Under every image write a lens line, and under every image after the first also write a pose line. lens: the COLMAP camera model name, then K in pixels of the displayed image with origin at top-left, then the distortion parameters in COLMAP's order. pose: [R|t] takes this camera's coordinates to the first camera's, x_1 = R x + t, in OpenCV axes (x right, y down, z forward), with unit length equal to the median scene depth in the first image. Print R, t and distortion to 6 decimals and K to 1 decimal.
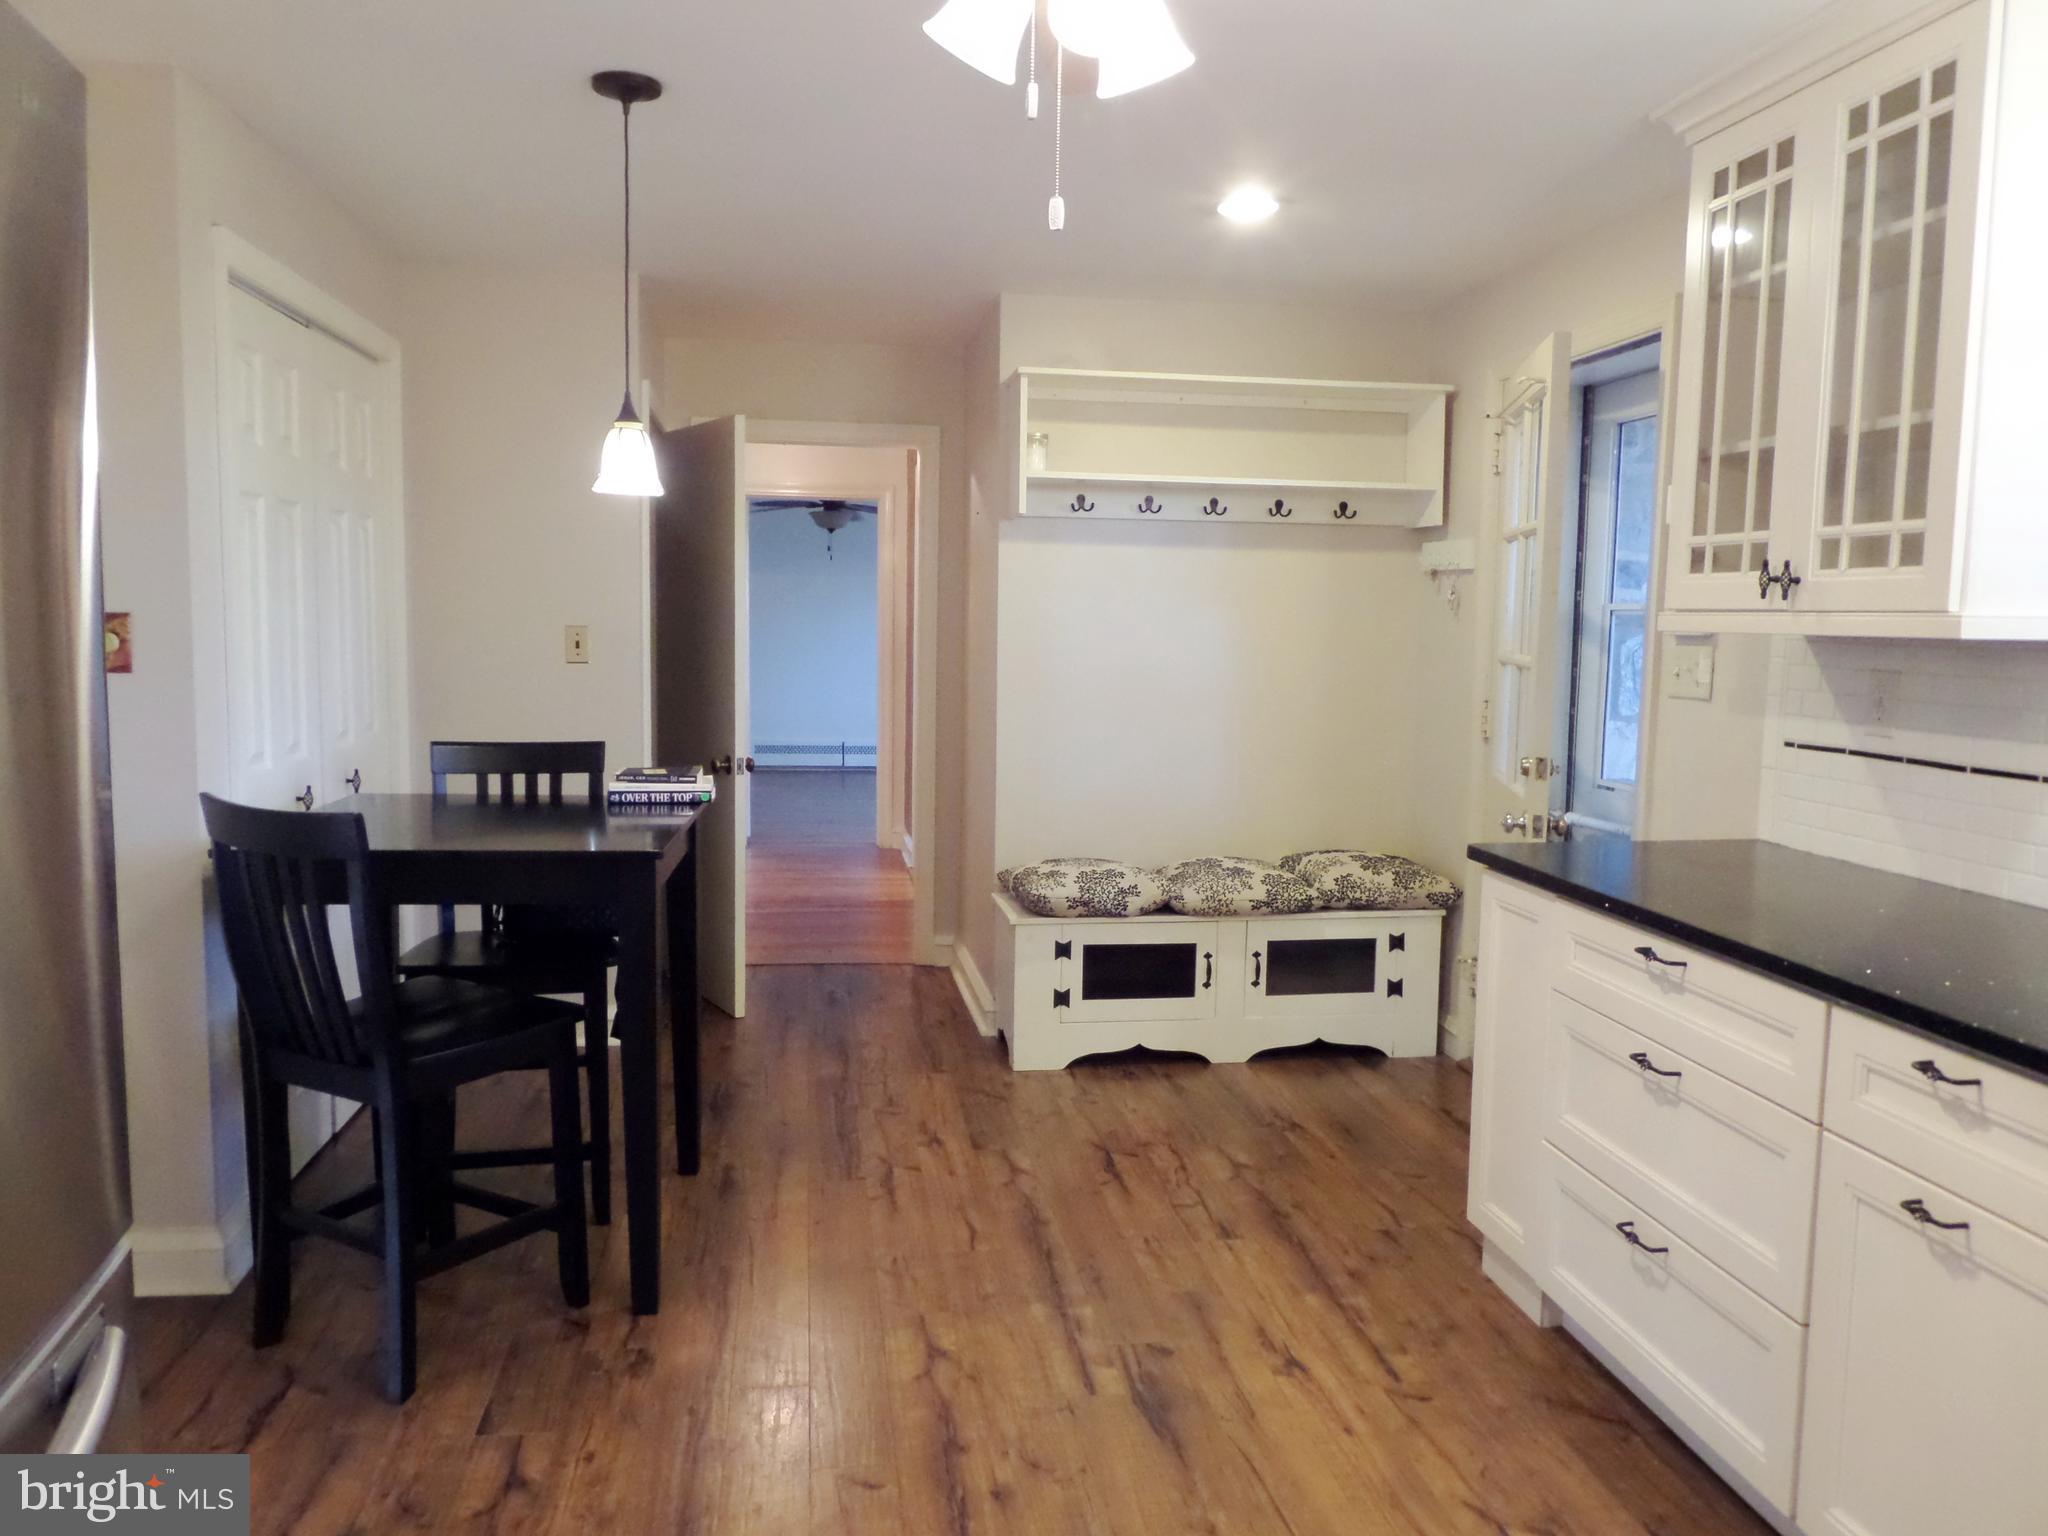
lens RADIAL K [[1498.9, 0, 1027.3], [0, 1498.9, 775.7], [0, 0, 1]] dist [-0.005000, -0.019971]
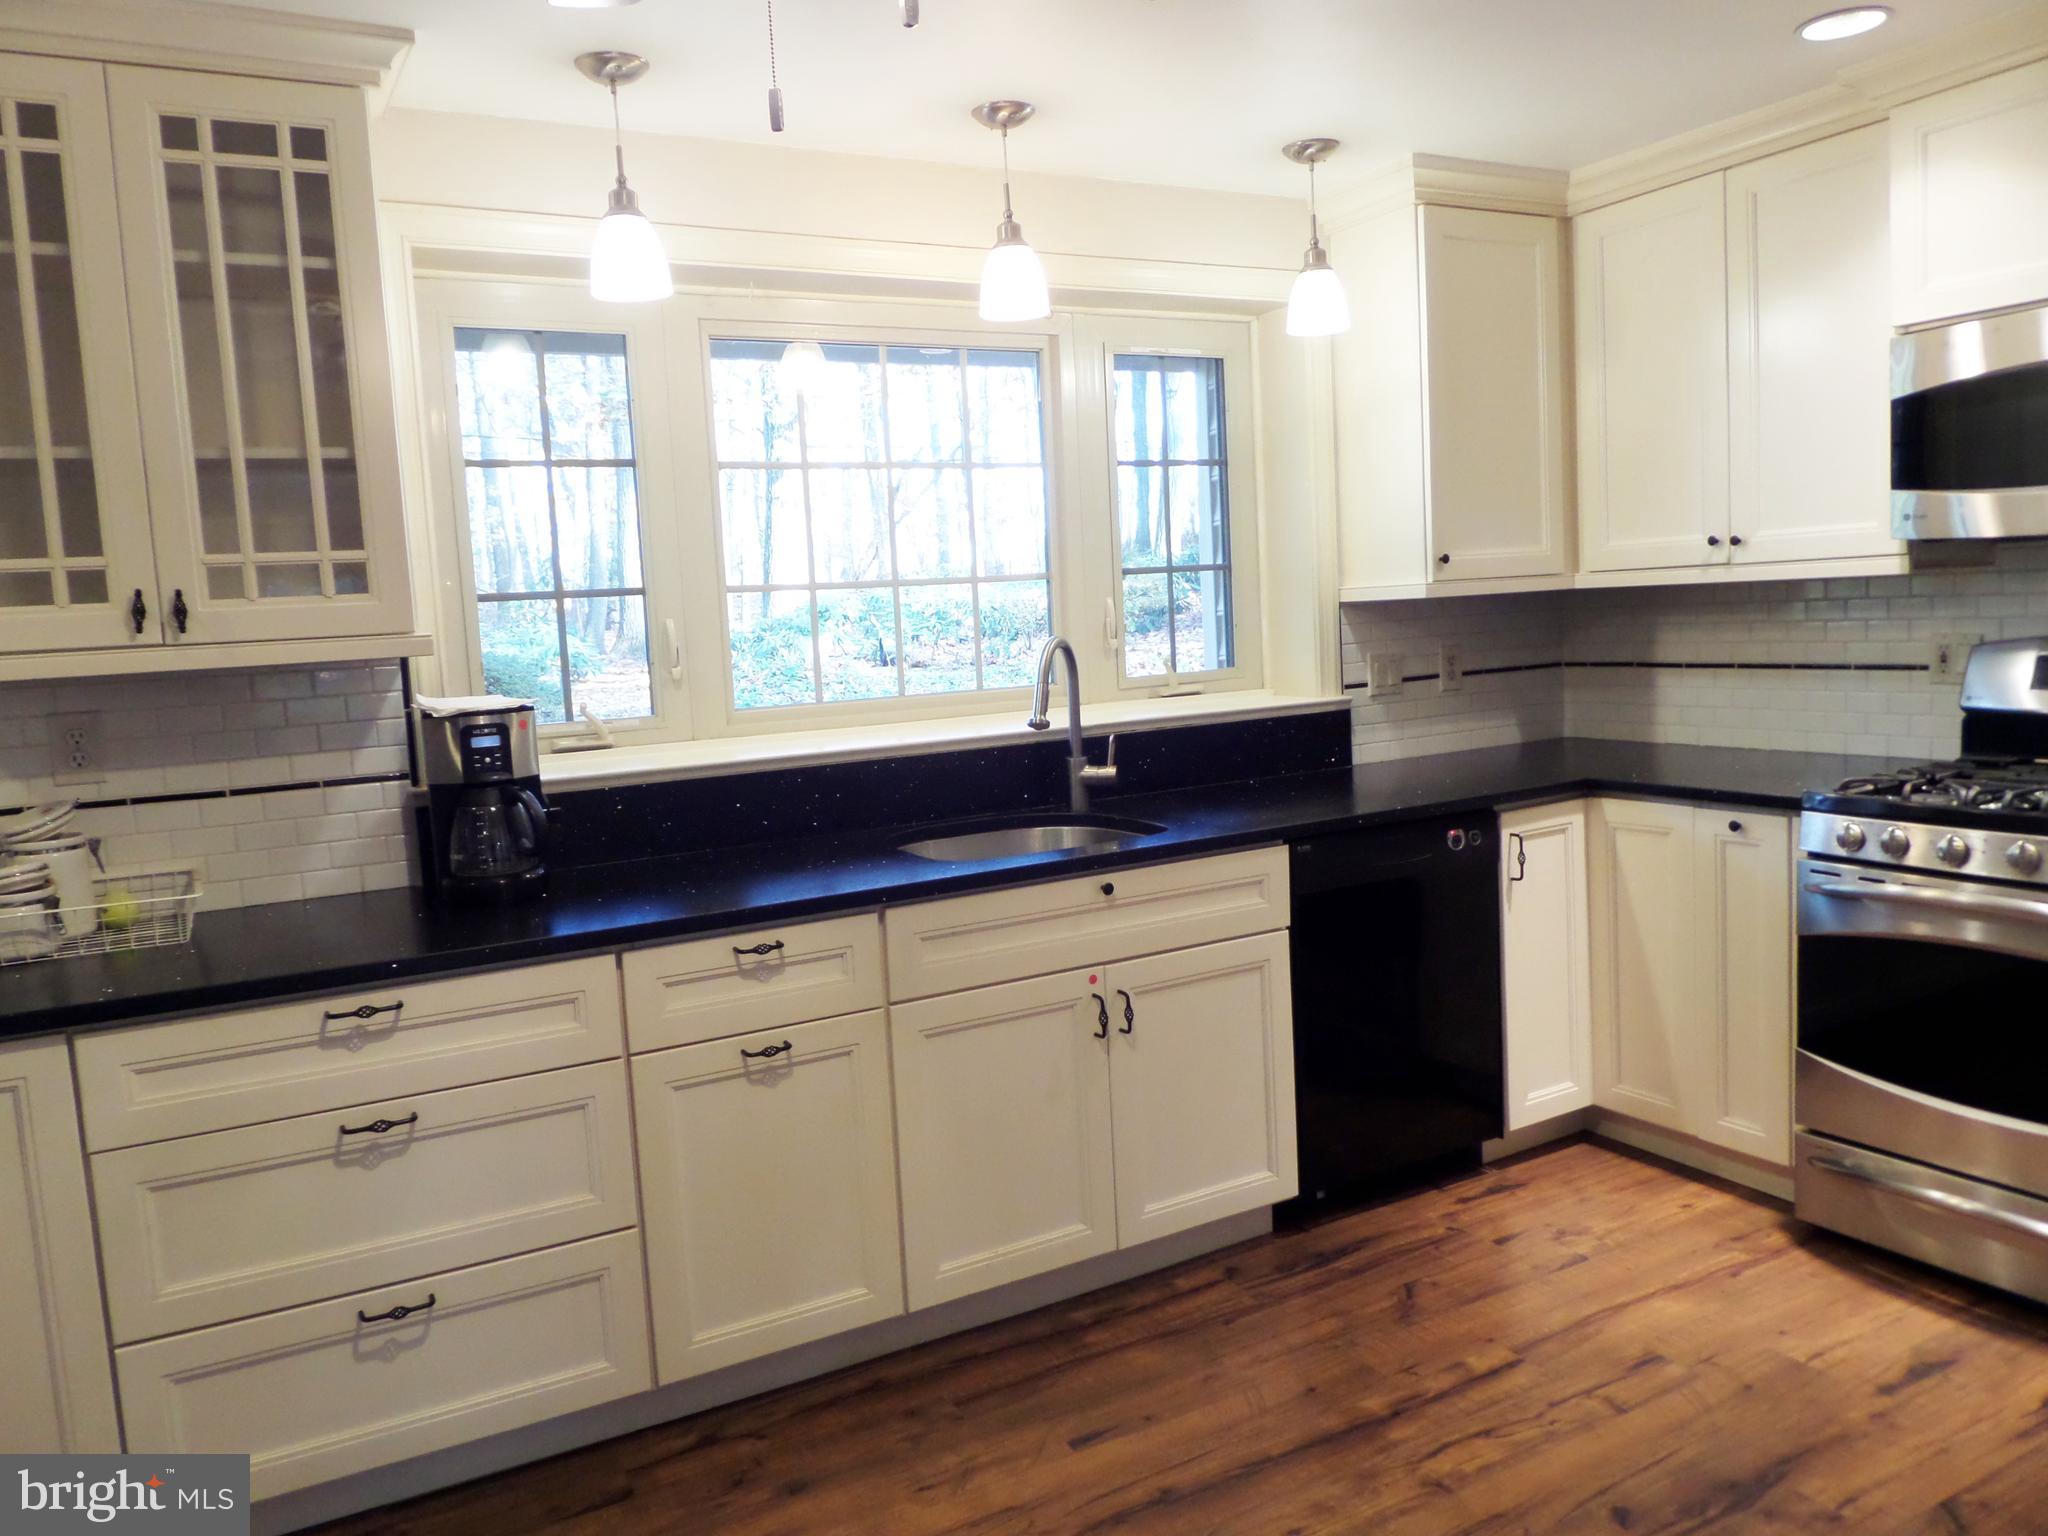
lens RADIAL K [[1498.9, 0, 1027.3], [0, 1498.9, 775.7], [0, 0, 1]] dist [-0.005000, -0.019971]
pose [[-0.351690, -0.099529, 0.930810, -0.515417], [0.147480, 0.976024, 0.160086, -0.097806], [-0.924426, 0.193577, -0.328580, 0.805318]]
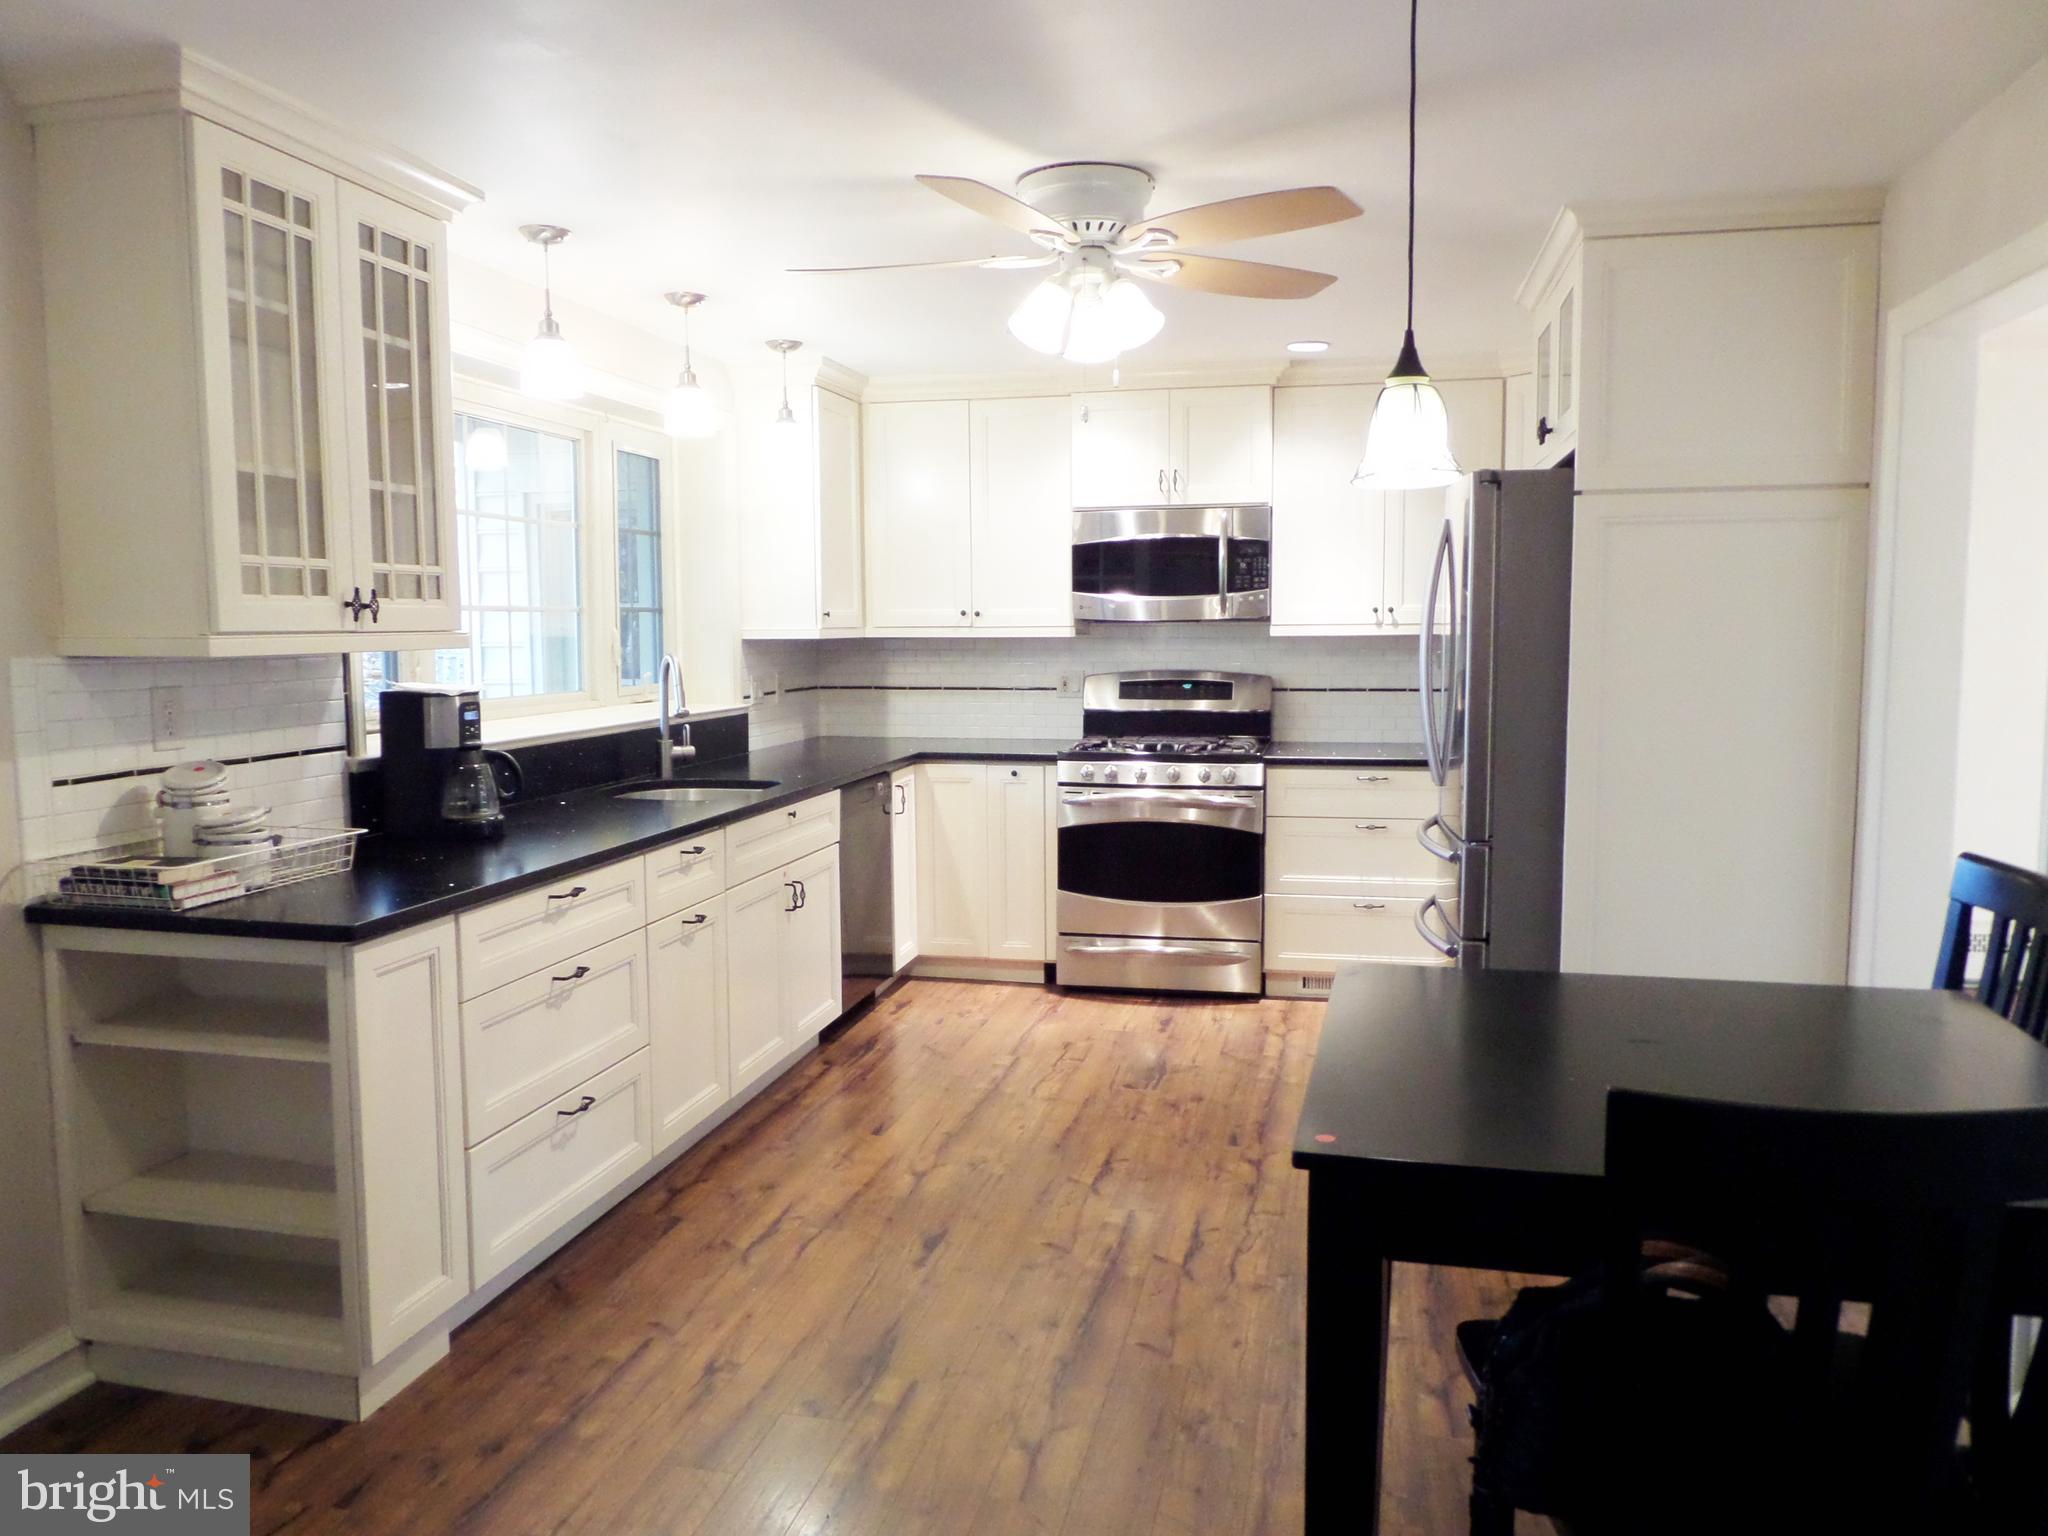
lens RADIAL K [[1498.9, 0, 1027.3], [0, 1498.9, 775.7], [0, 0, 1]] dist [-0.005000, -0.019971]
pose [[-0.934772, -0.048665, 0.351898, -0.379527], [0.026132, 0.978469, 0.204731, -0.218461], [-0.354285, 0.200573, -0.913374, 1.843598]]
